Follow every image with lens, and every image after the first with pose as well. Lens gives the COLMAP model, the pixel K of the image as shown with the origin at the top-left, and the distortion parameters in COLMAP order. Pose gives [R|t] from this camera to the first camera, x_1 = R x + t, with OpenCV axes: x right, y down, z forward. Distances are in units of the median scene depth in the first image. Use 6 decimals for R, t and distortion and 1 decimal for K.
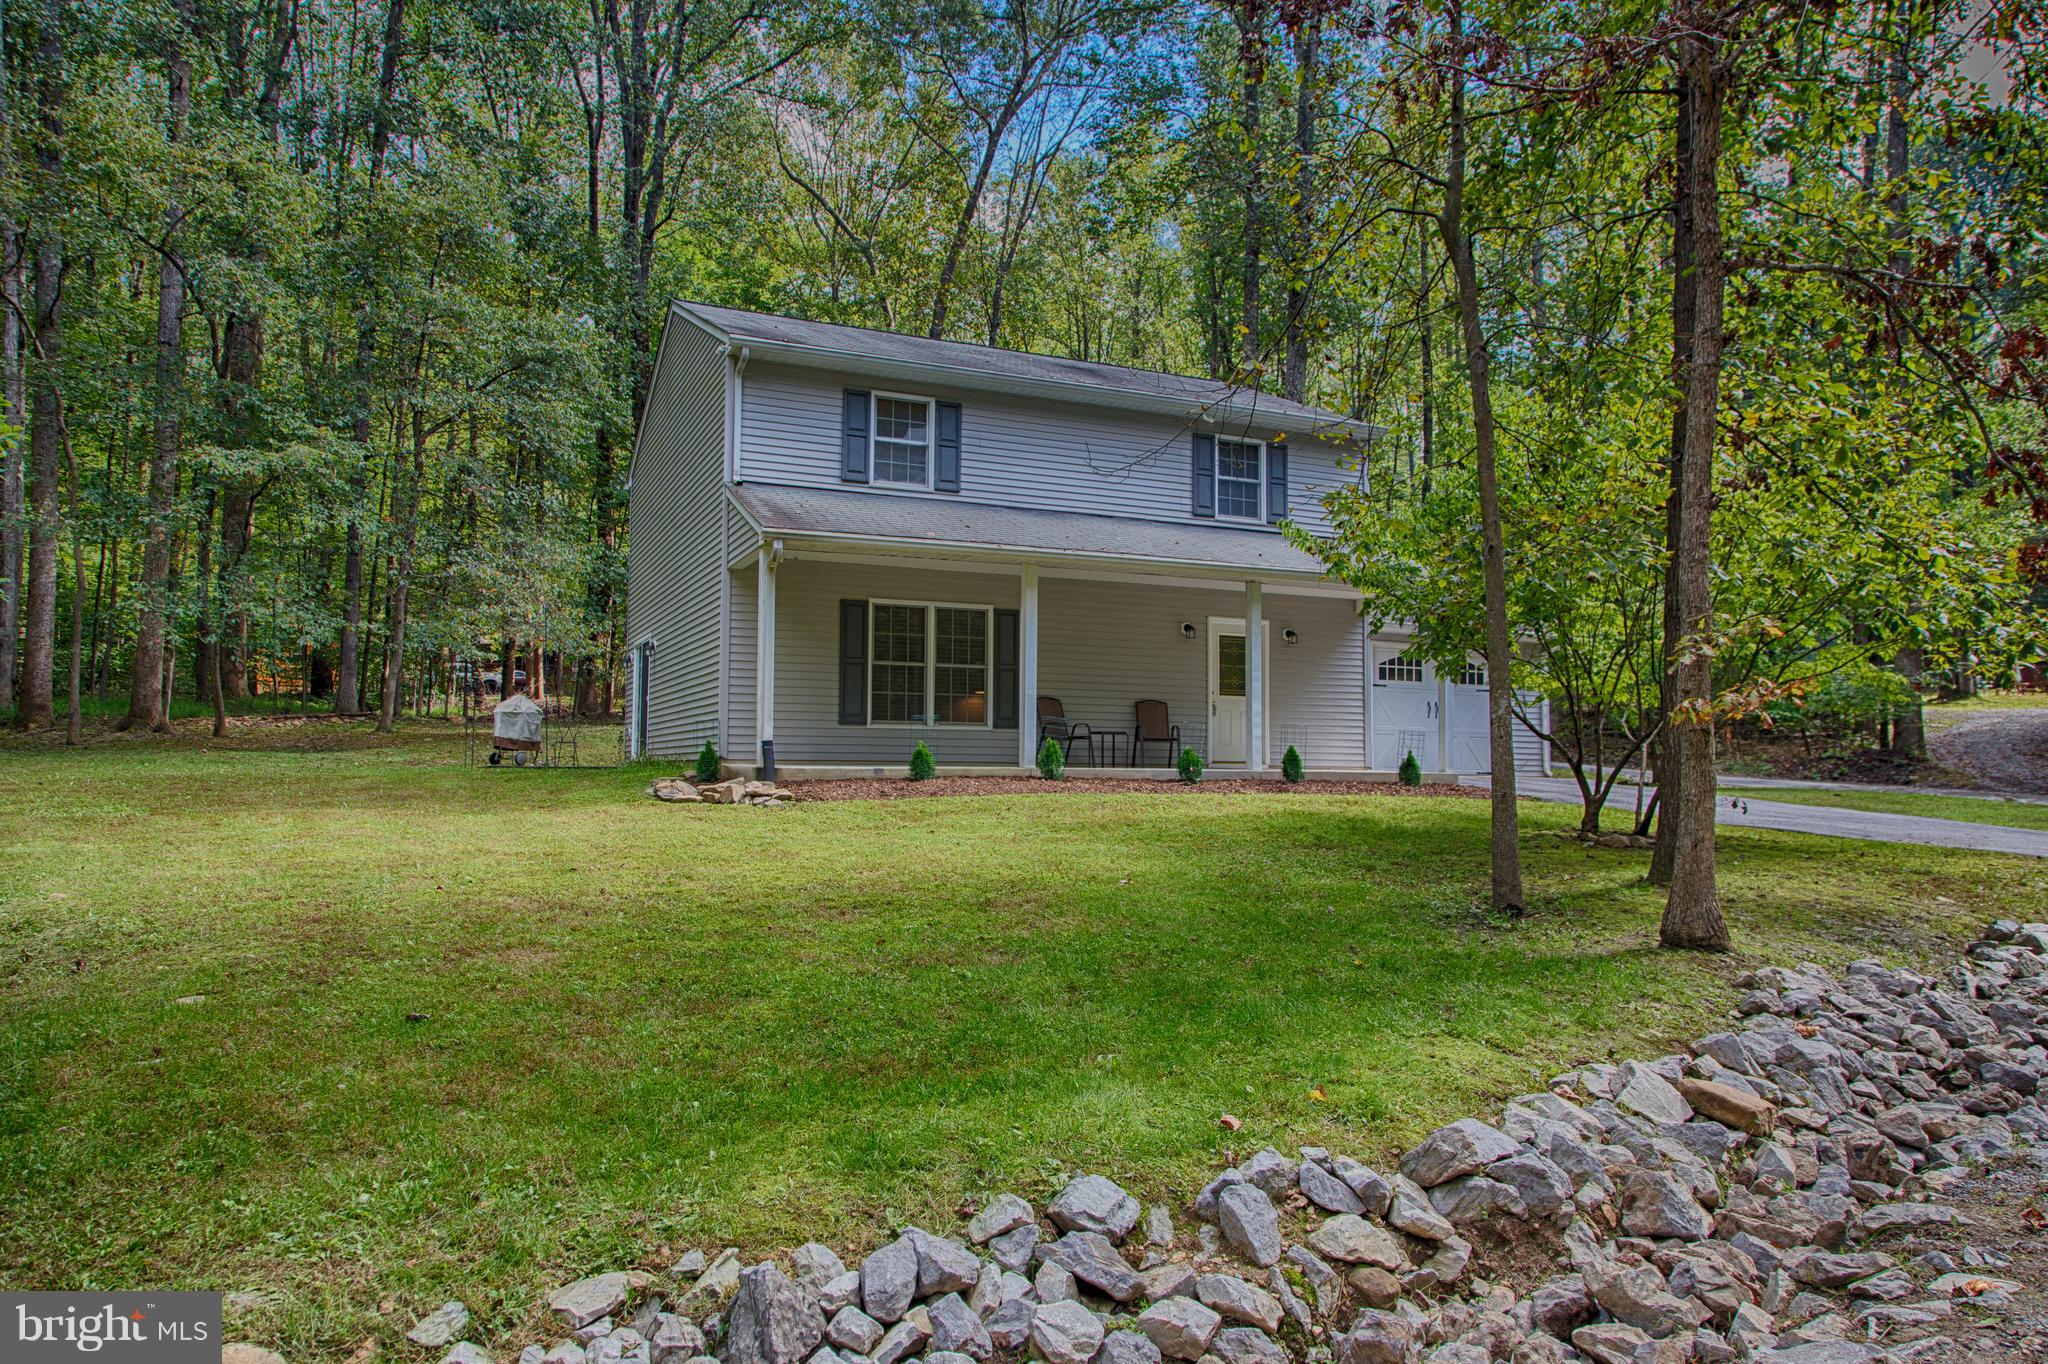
lens RADIAL K [[1369.7, 0, 1021.6], [0, 1369.7, 685.8], [0, 0, 1]] dist [0.005105, 0.000345]
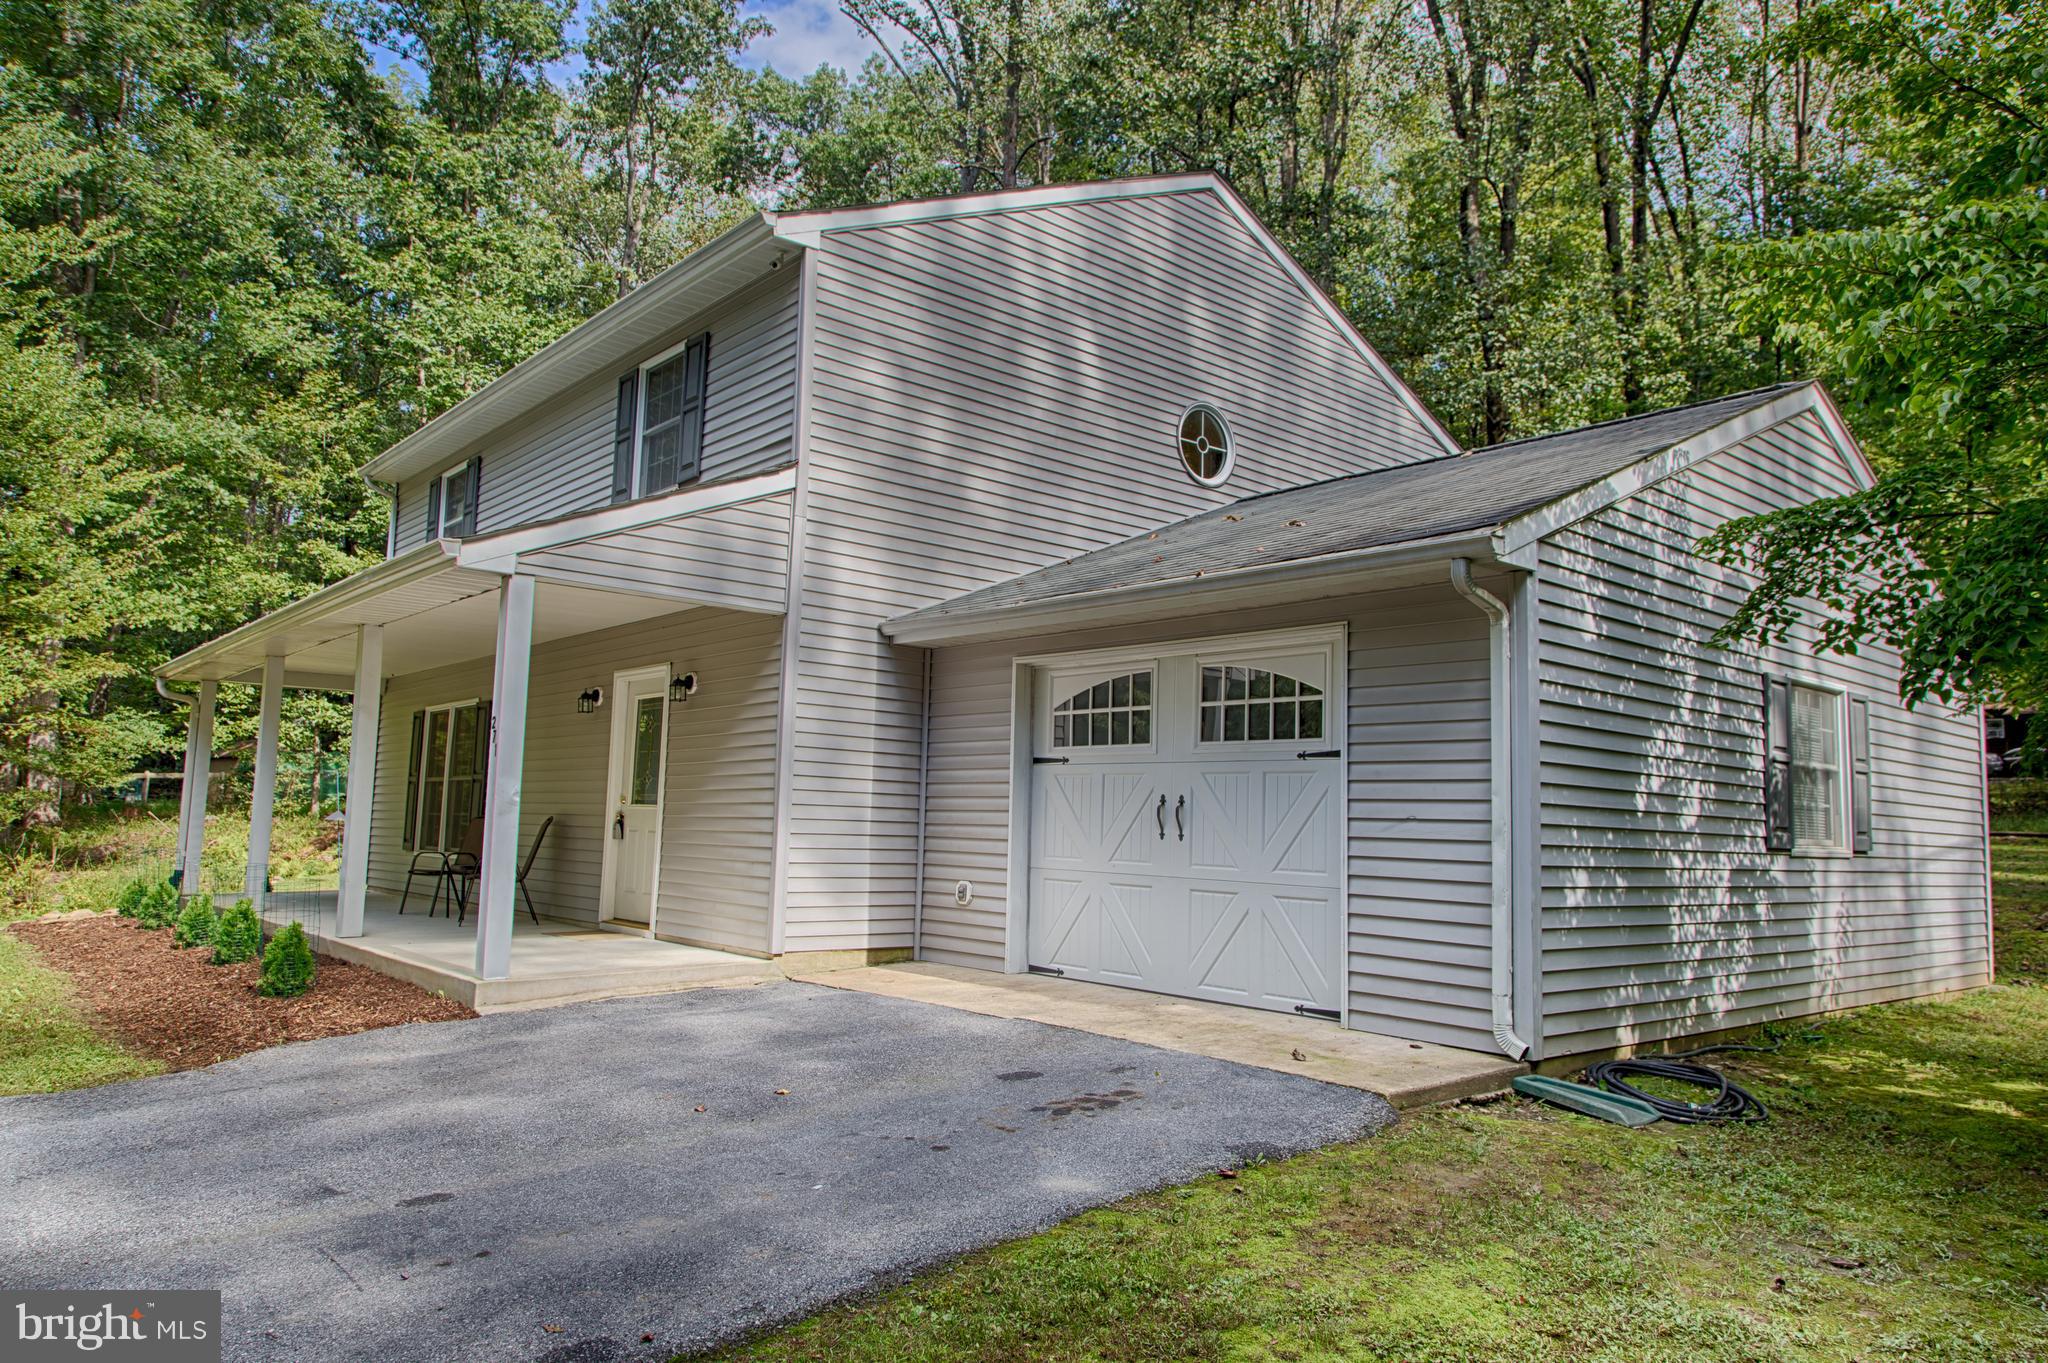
lens RADIAL K [[1369.7, 0, 1021.6], [0, 1369.7, 685.3], [0, 0, 1]] dist [0.005105, 0.000345]
pose [[0.298206, -0.102259, -0.949008, 0.817237], [0.036400, 0.994740, -0.095748, 0.020698], [0.953807, -0.005991, 0.300360, 1.076403]]
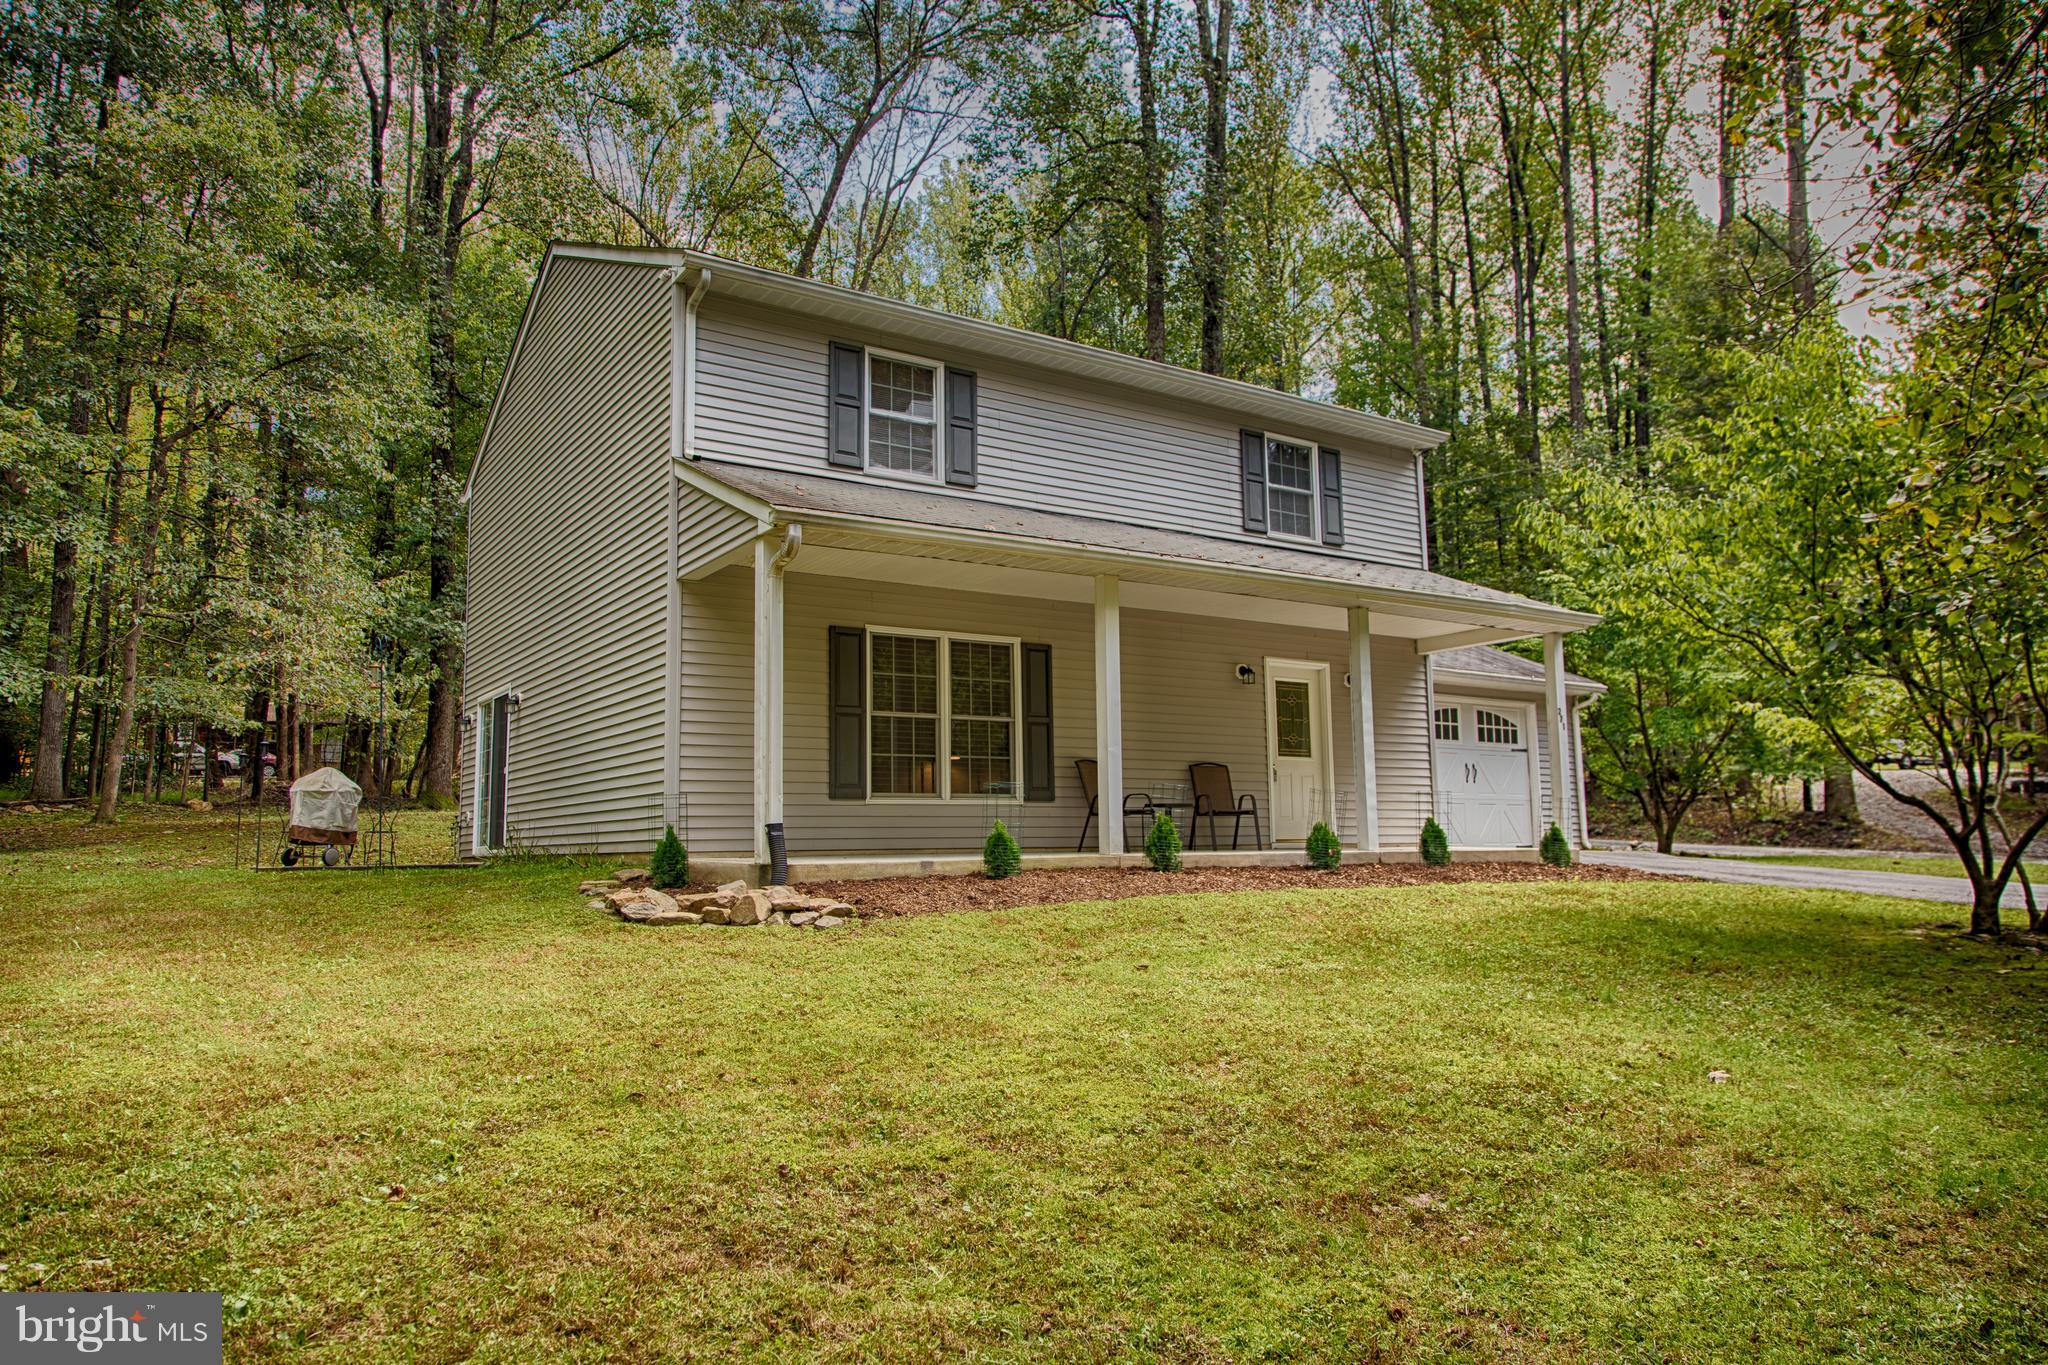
lens RADIAL K [[1374.1, 0, 1031.9], [0, 1374.1, 682.3], [0, 0, 1]] dist [0.007425, 0.005468]
pose [[0.985370, -0.001414, 0.170424, -0.143859], [0.011346, 0.998291, -0.057319, 0.009070], [-0.170051, 0.058414, 0.983702, 0.257970]]
